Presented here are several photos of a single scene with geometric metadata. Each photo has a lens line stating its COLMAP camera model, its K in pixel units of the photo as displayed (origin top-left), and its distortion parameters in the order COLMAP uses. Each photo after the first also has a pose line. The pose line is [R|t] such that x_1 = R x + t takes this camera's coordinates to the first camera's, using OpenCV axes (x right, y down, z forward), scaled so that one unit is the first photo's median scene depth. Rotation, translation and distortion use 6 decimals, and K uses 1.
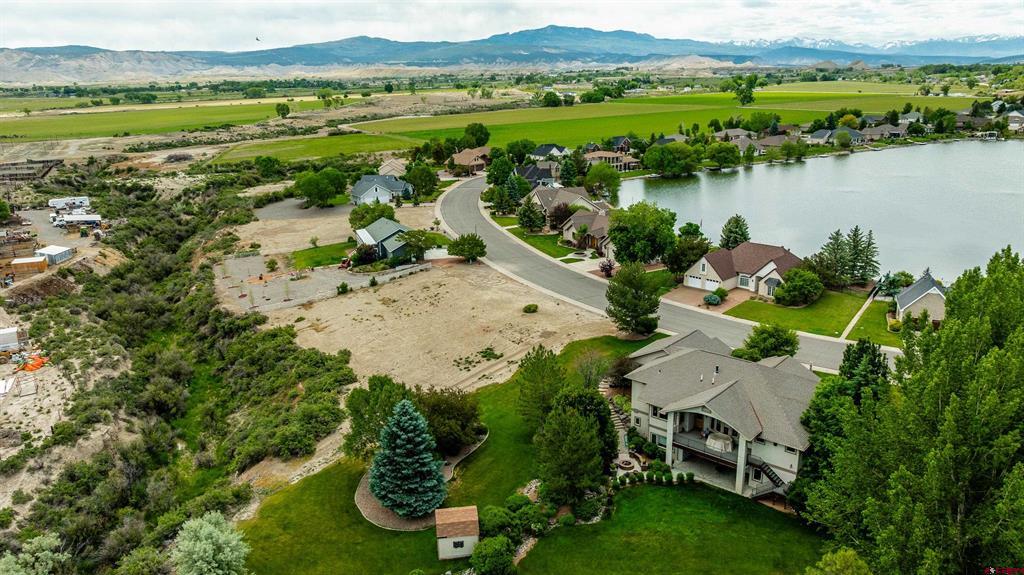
lens RADIAL K [[724.3, 0, 510.3], [0, 724.3, 290.3], [0, 0, 1]] dist [-0.036161, 0.034433]
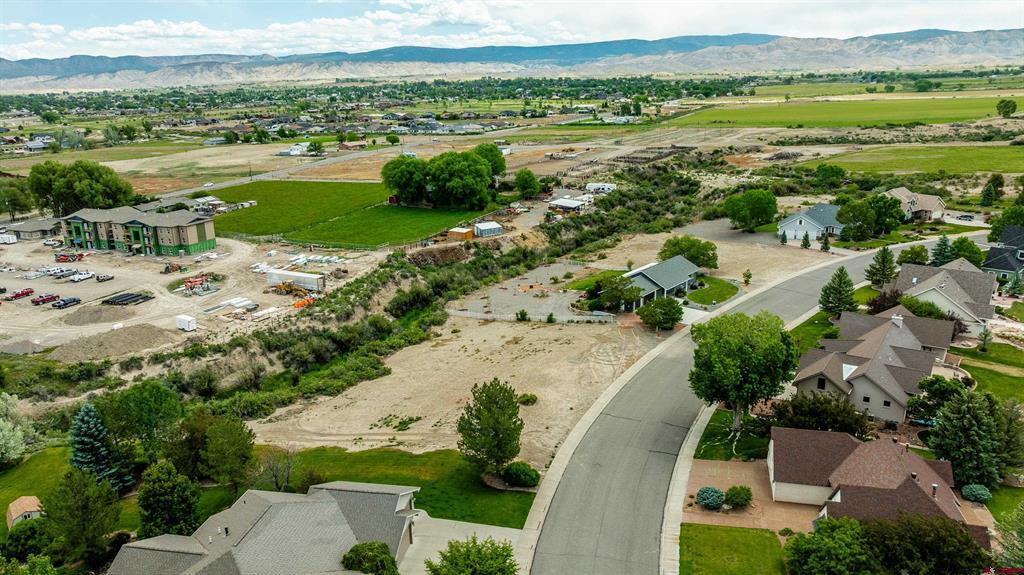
lens RADIAL K [[724.3, 0, 510.3], [0, 724.3, 290.3], [0, 0, 1]] dist [-0.036161, 0.034433]
pose [[0.518013, 0.245530, -0.819376, 0.238401], [-0.227859, 0.962914, 0.144488, -0.074905], [0.824465, 0.111856, 0.554749, 0.188929]]
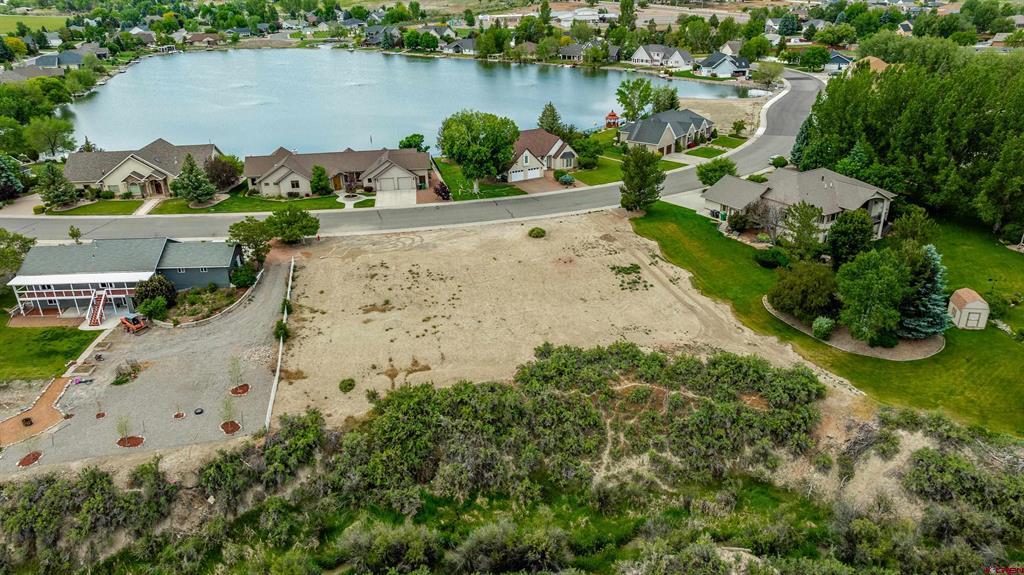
lens RADIAL K [[724.3, 0, 510.3], [0, 724.3, 290.3], [0, 0, 1]] dist [-0.036161, 0.034433]
pose [[0.300749, -0.370431, 0.878824, -0.301048], [0.283411, 0.914571, 0.288511, -0.067363], [-0.910620, 0.162299, 0.380040, 0.250968]]
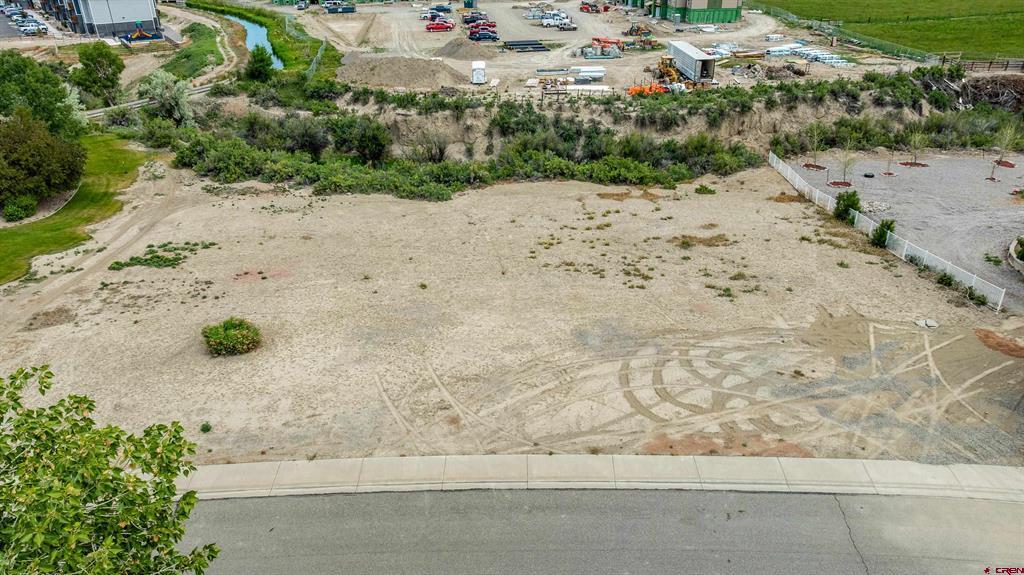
lens RADIAL K [[743.2, 0, 512.0], [0, 743.2, 287.5], [0, 0, 1]] dist [-0.019216, 0.001876]
pose [[-0.486140, 0.416888, -0.768032, 0.066918], [-0.222280, 0.790979, 0.570039, -0.062881], [0.845139, 0.447837, -0.291860, 0.423269]]
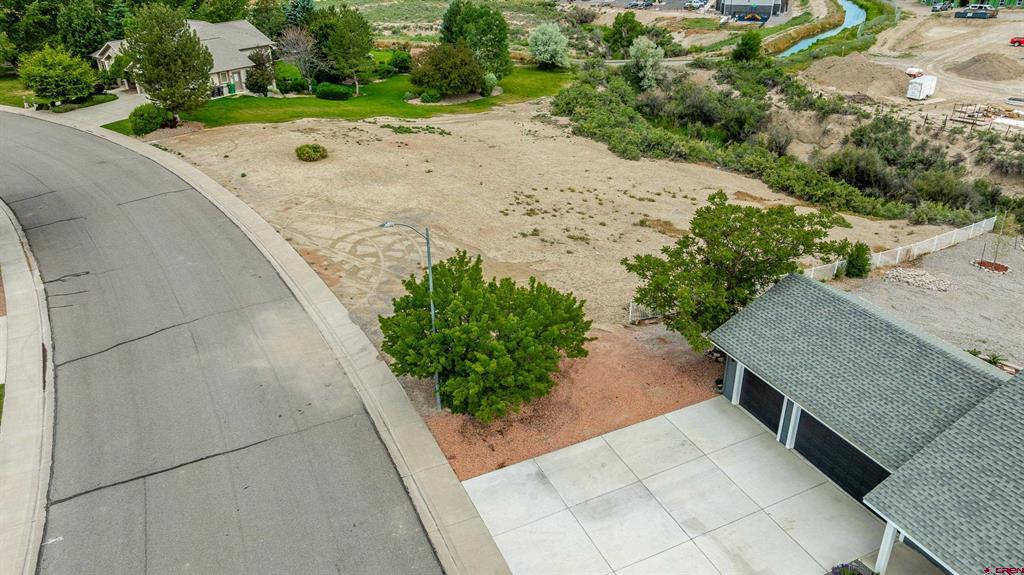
lens RADIAL K [[724.3, 0, 510.3], [0, 724.3, 290.3], [0, 0, 1]] dist [-0.036161, 0.034433]
pose [[-0.995175, 0.075039, -0.063220, -0.025830], [0.011296, 0.727638, 0.685868, -0.090667], [0.097468, 0.681844, -0.724975, 0.525682]]
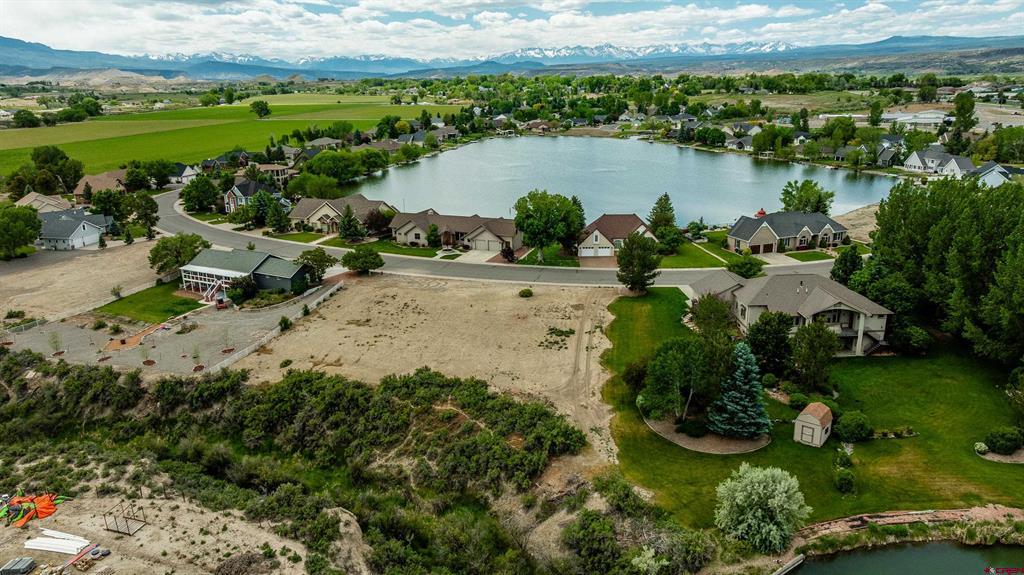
lens RADIAL K [[724.3, 0, 510.3], [0, 724.3, 290.3], [0, 0, 1]] dist [-0.036161, 0.034433]
pose [[0.742714, -0.182124, 0.644365, -0.250555], [0.194129, 0.979538, 0.053099, -0.015071], [-0.640850, 0.085652, 0.762872, 0.067701]]
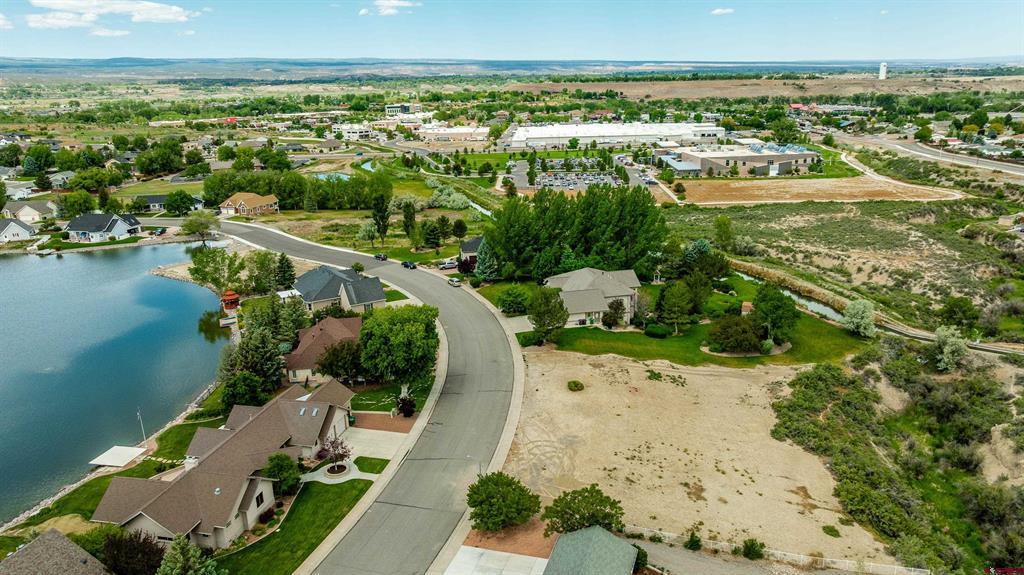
lens RADIAL K [[716.3, 0, 511.3], [0, 716.3, 310.4], [0, 0, 1]] dist [-0.035101, 0.038214]
pose [[-0.797958, -0.146021, 0.584757, -0.161550], [0.211700, 0.840486, 0.498765, -0.200051], [-0.564311, 0.521787, -0.639759, 0.583163]]
